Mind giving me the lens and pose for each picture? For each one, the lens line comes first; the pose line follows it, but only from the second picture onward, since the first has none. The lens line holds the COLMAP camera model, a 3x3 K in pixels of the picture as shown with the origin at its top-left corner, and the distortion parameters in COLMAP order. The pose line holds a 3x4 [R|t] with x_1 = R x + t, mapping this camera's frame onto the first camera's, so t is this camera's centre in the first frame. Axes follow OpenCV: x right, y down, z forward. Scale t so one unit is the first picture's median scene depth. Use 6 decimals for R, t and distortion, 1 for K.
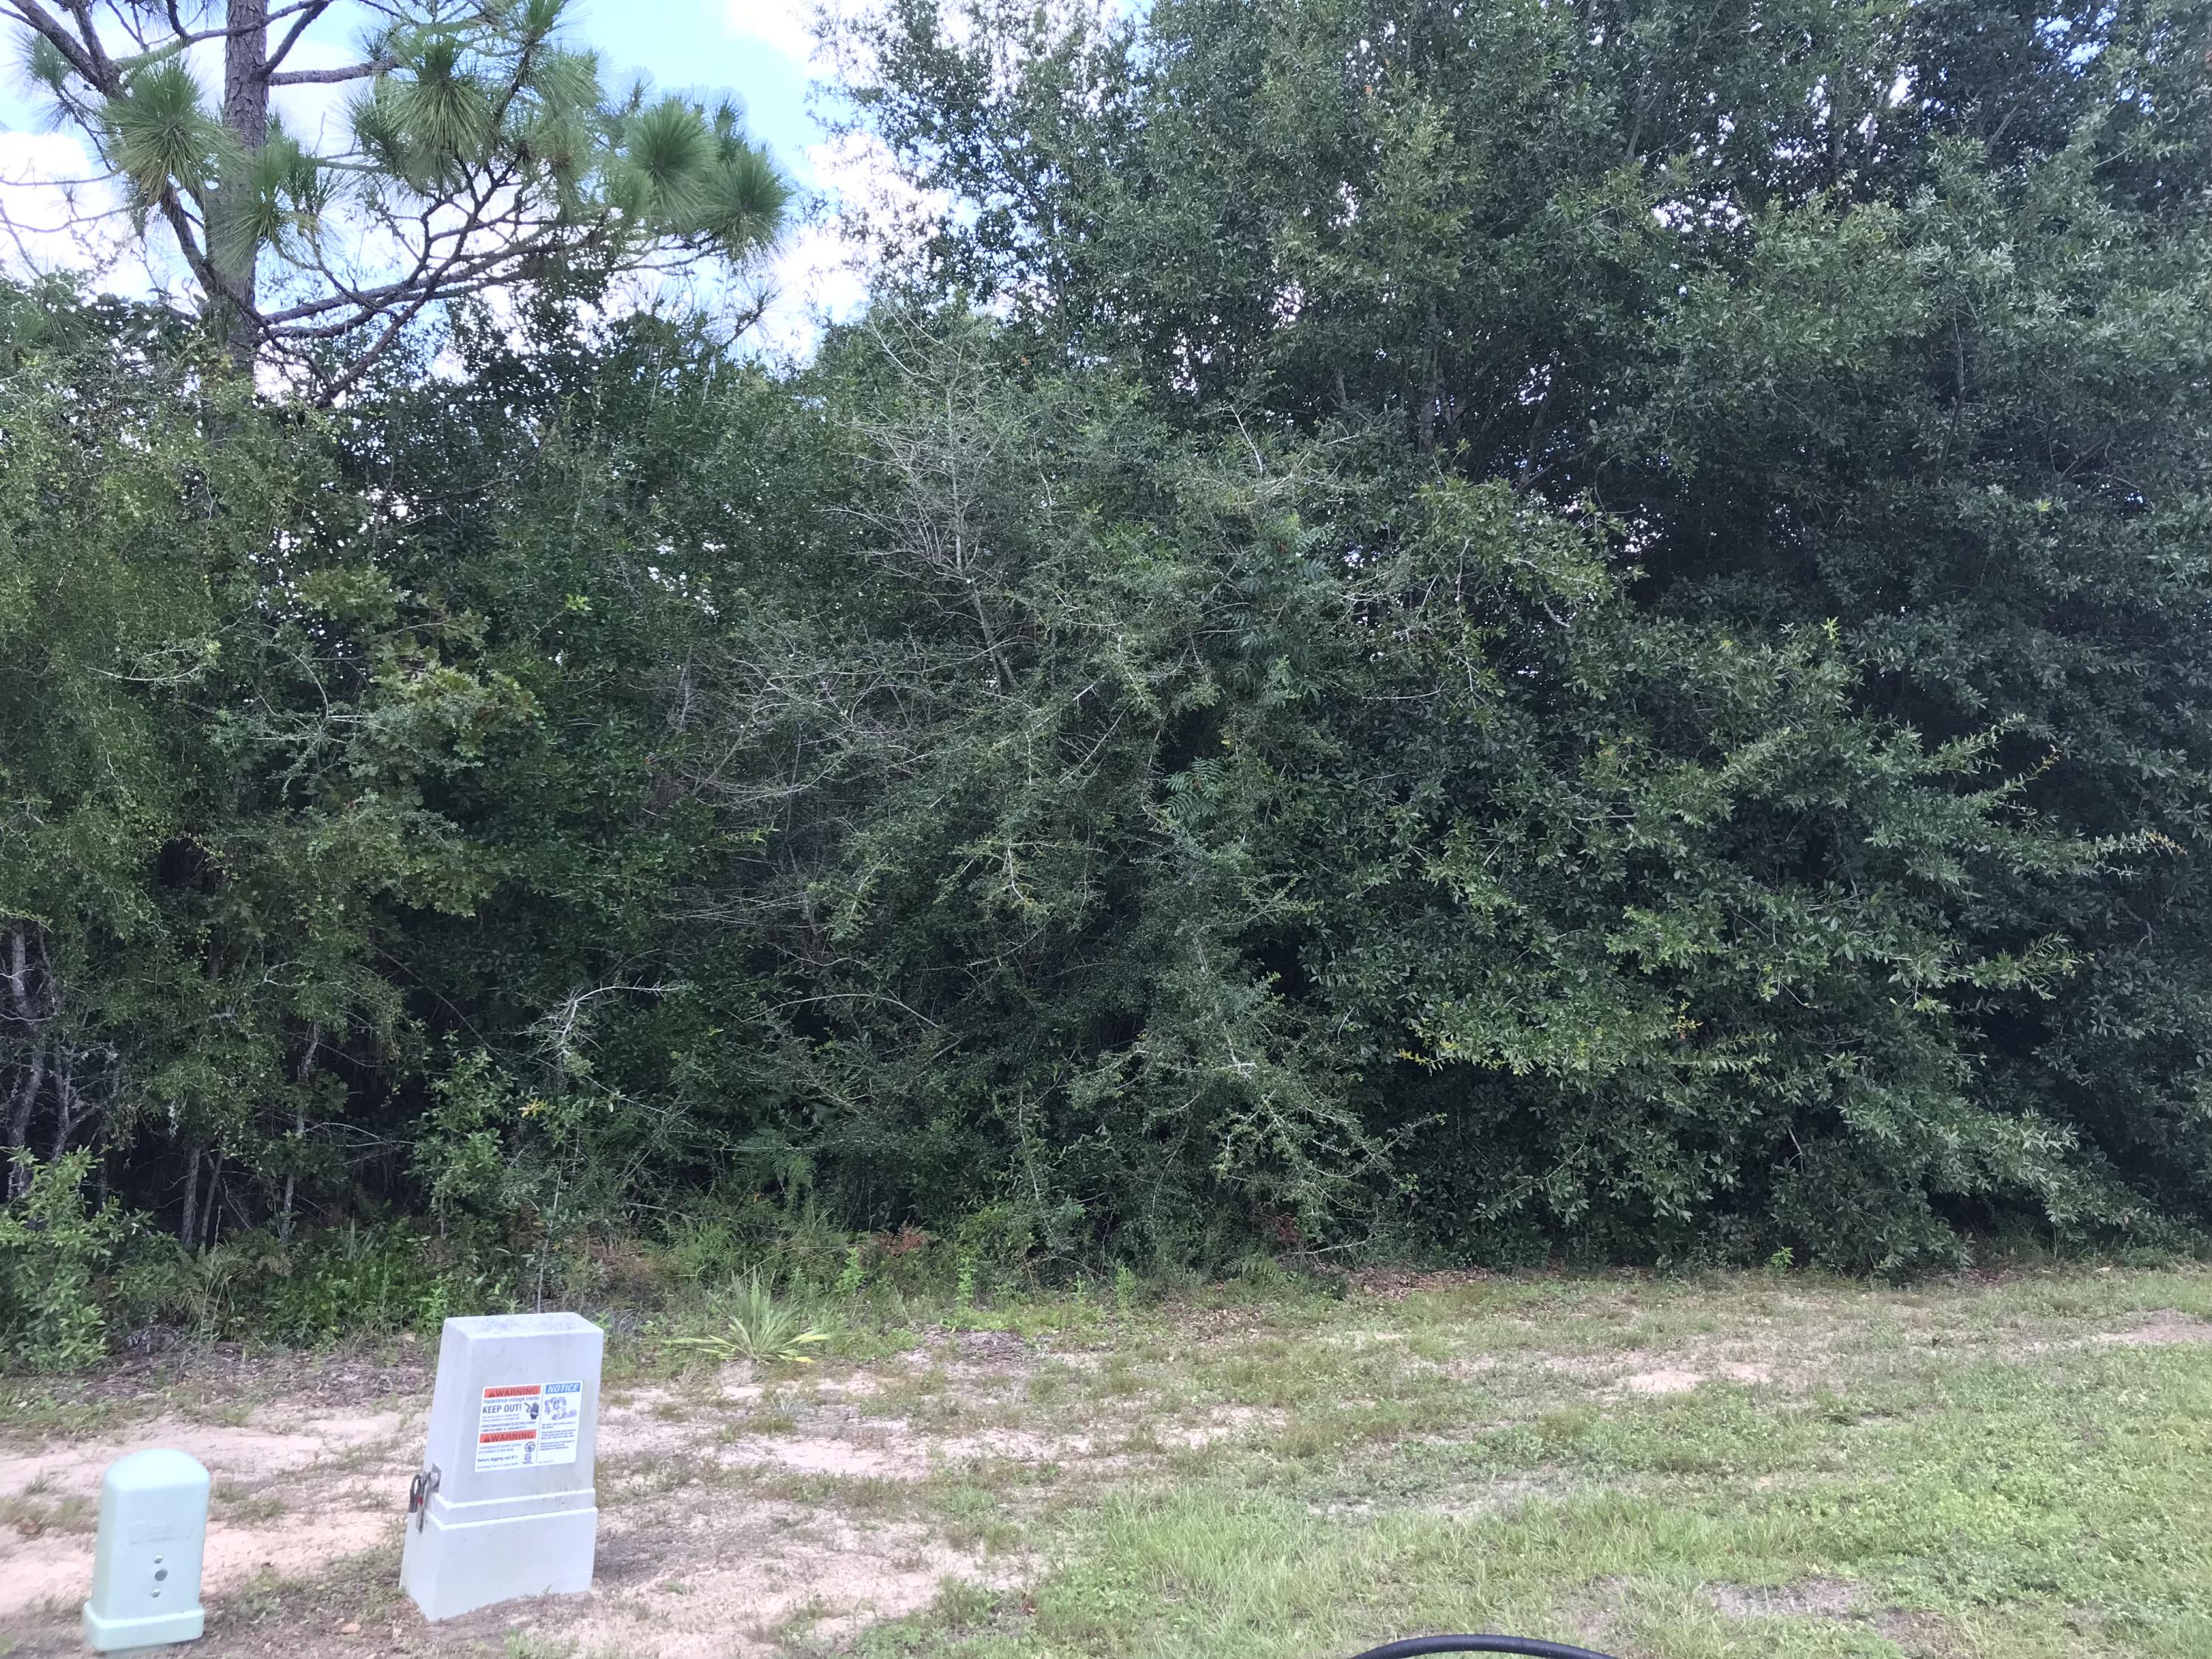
lens RADIAL K [[1813.5, 0, 1106.7], [0, 1813.5, 807.0], [0, 0, 1]] dist [0.033091, -0.035183]
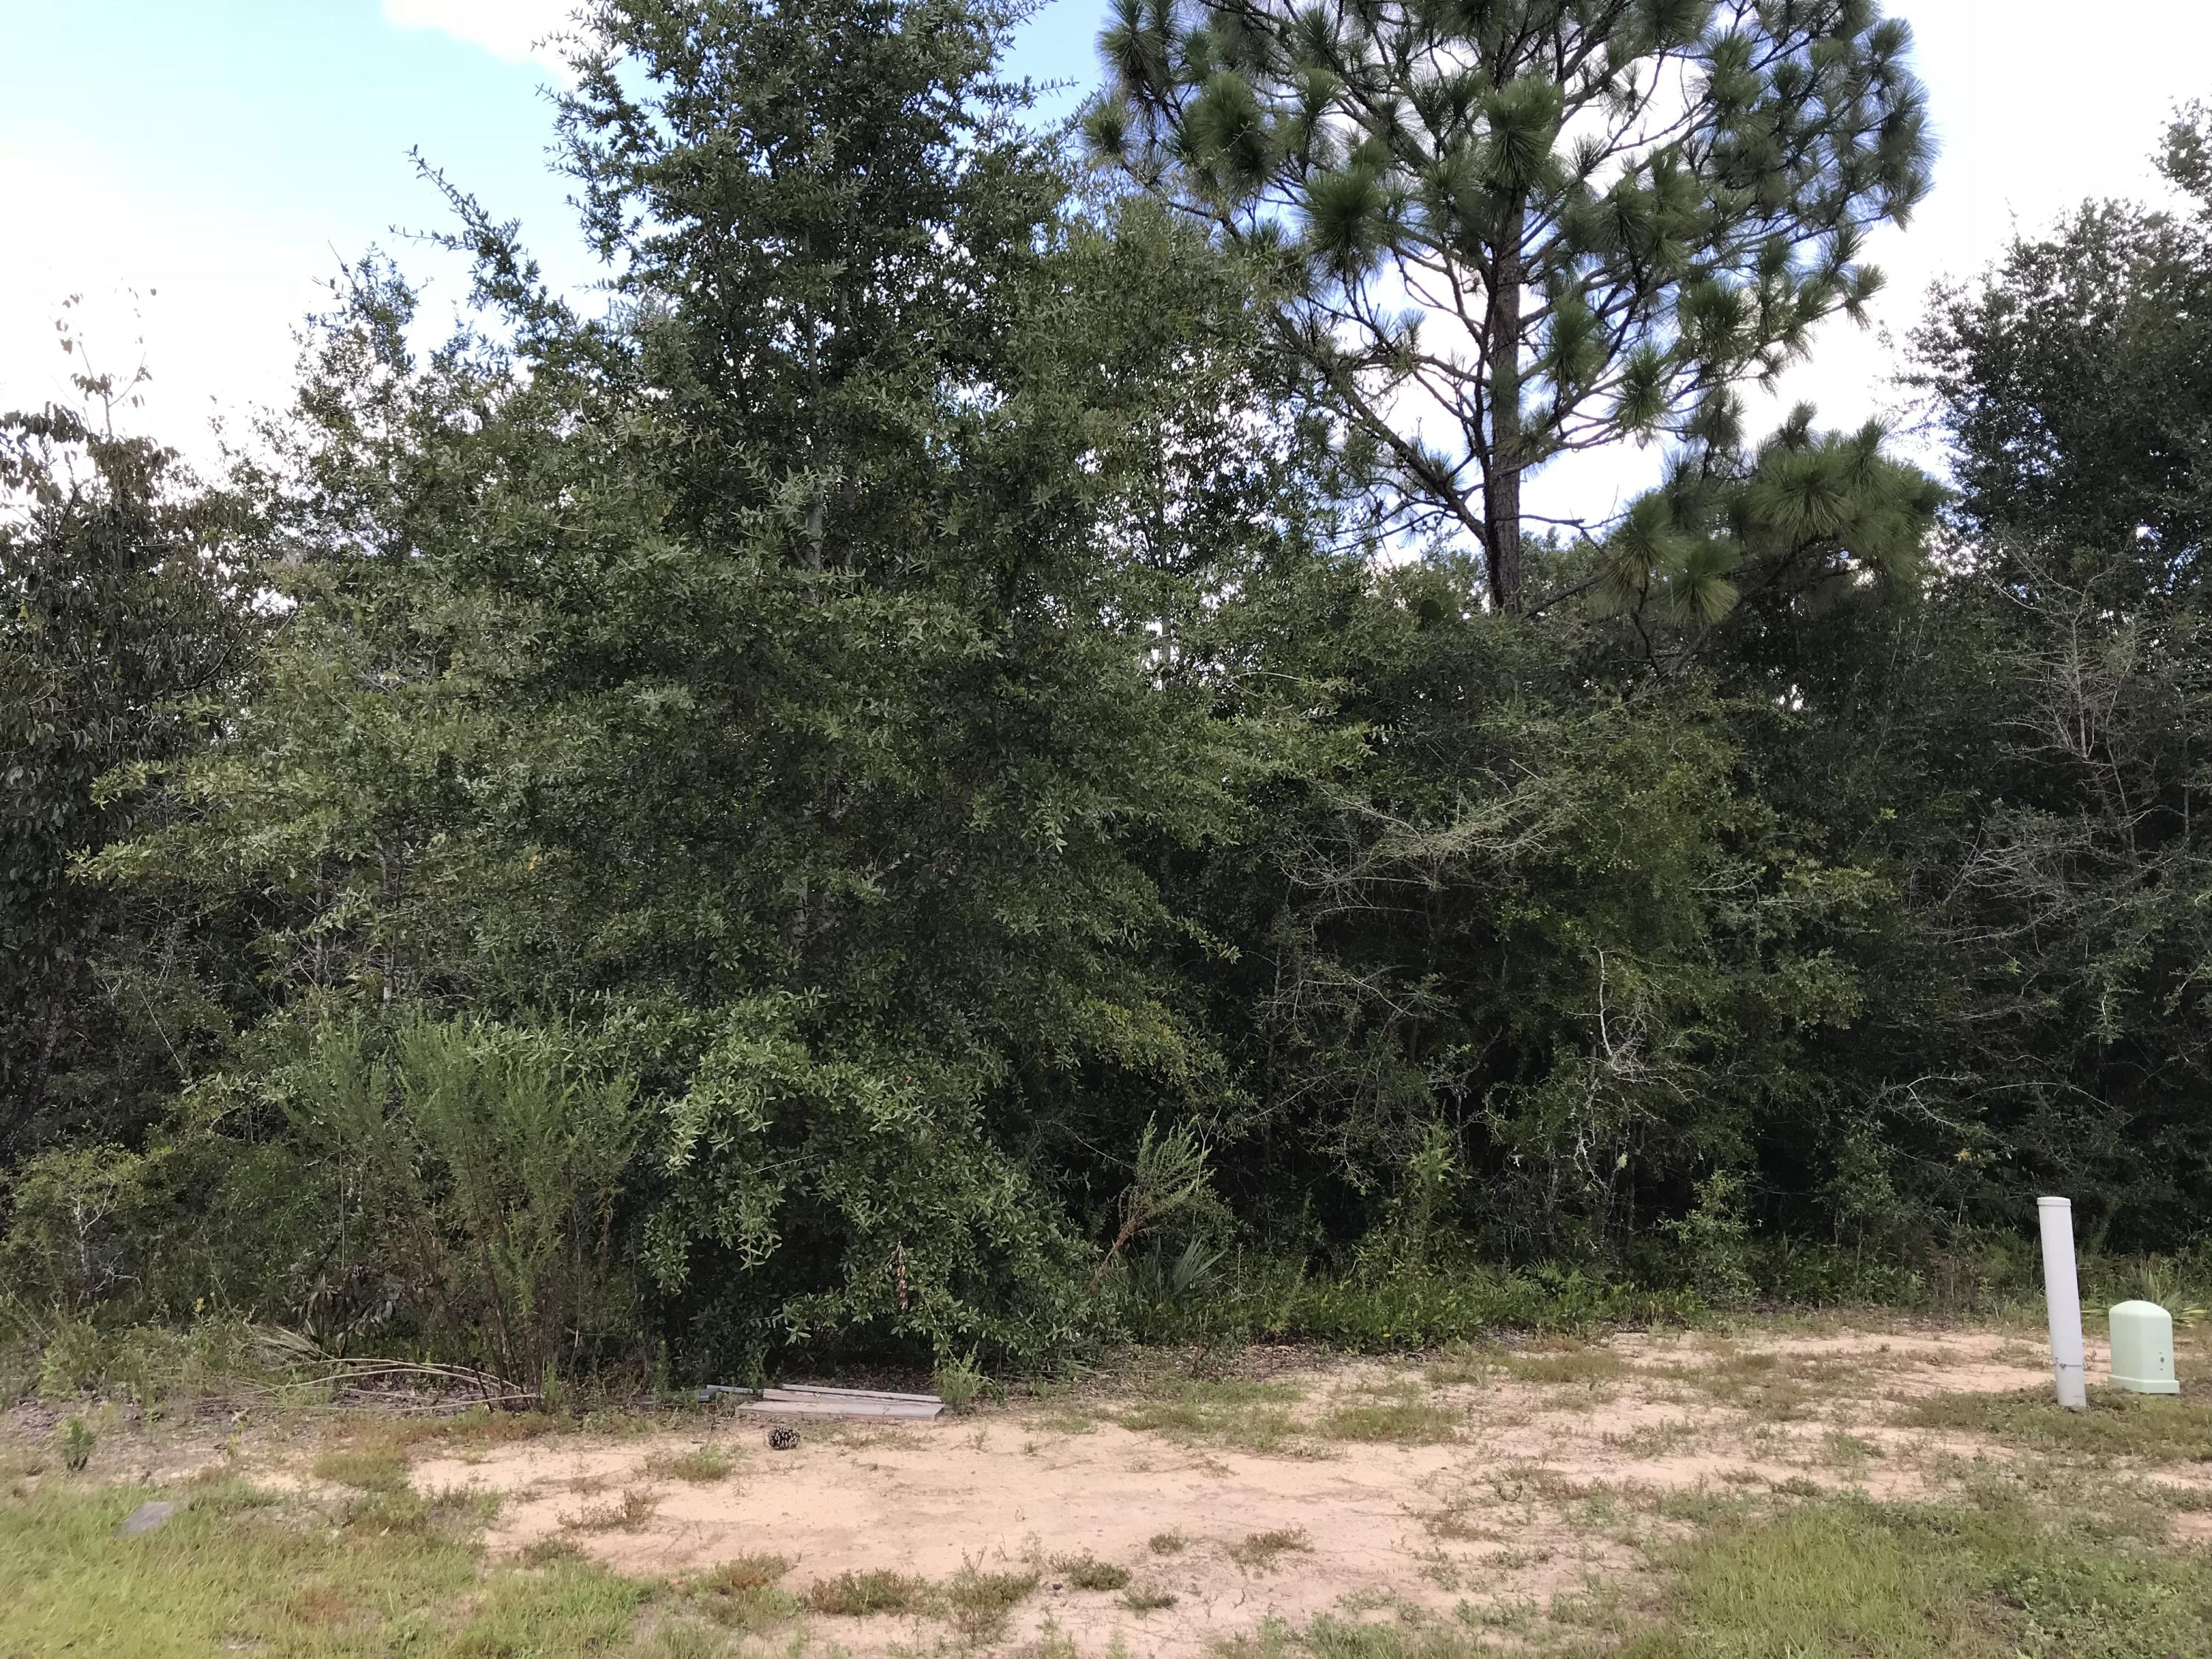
lens RADIAL K [[1813.5, 0, 1110.1], [0, 1813.5, 802.4], [0, 0, 1]] dist [0.033091, -0.035183]
pose [[0.948987, -0.062793, -0.308999, -0.450915], [0.044542, 0.996840, -0.065777, -0.054935], [0.312153, 0.048658, 0.948785, -0.620906]]
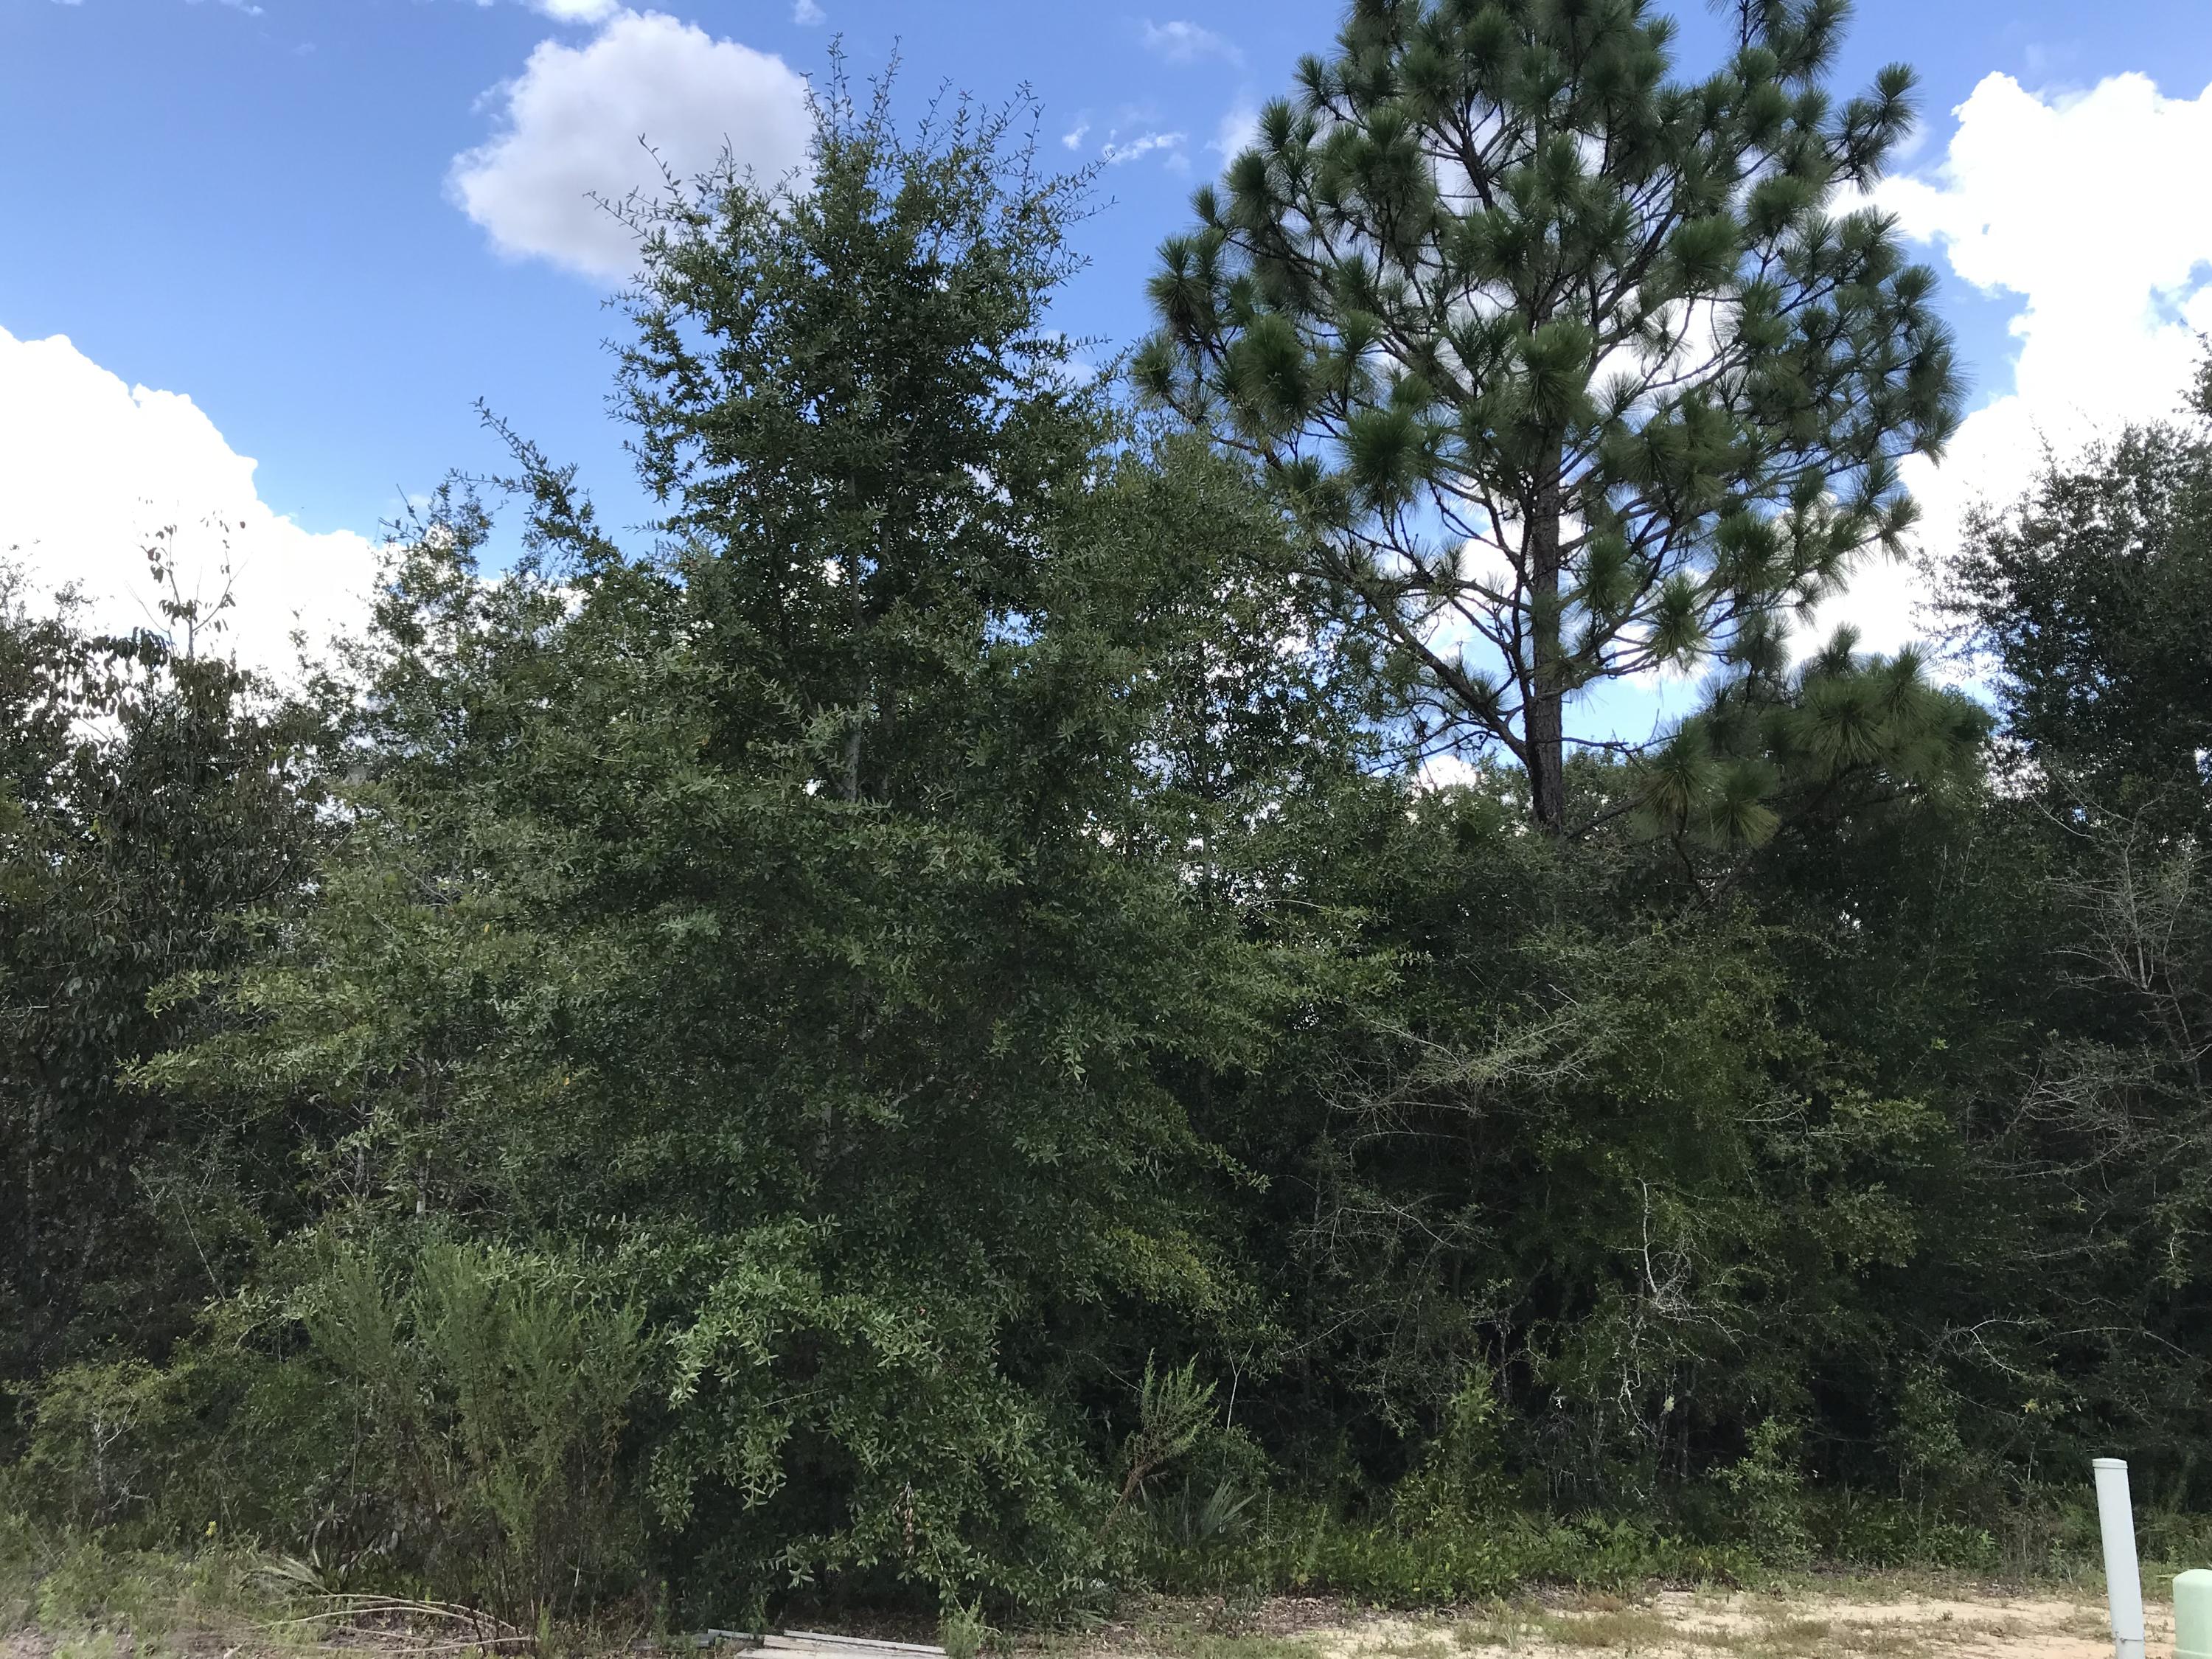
lens RADIAL K [[1813.5, 0, 1109.2], [0, 1813.5, 805.4], [0, 0, 1]] dist [0.033091, -0.035183]
pose [[0.938543, -0.088465, -0.333634, -0.428038], [0.029782, 0.983748, -0.177068, -0.064676], [0.343876, 0.156250, 0.925924, -0.624307]]
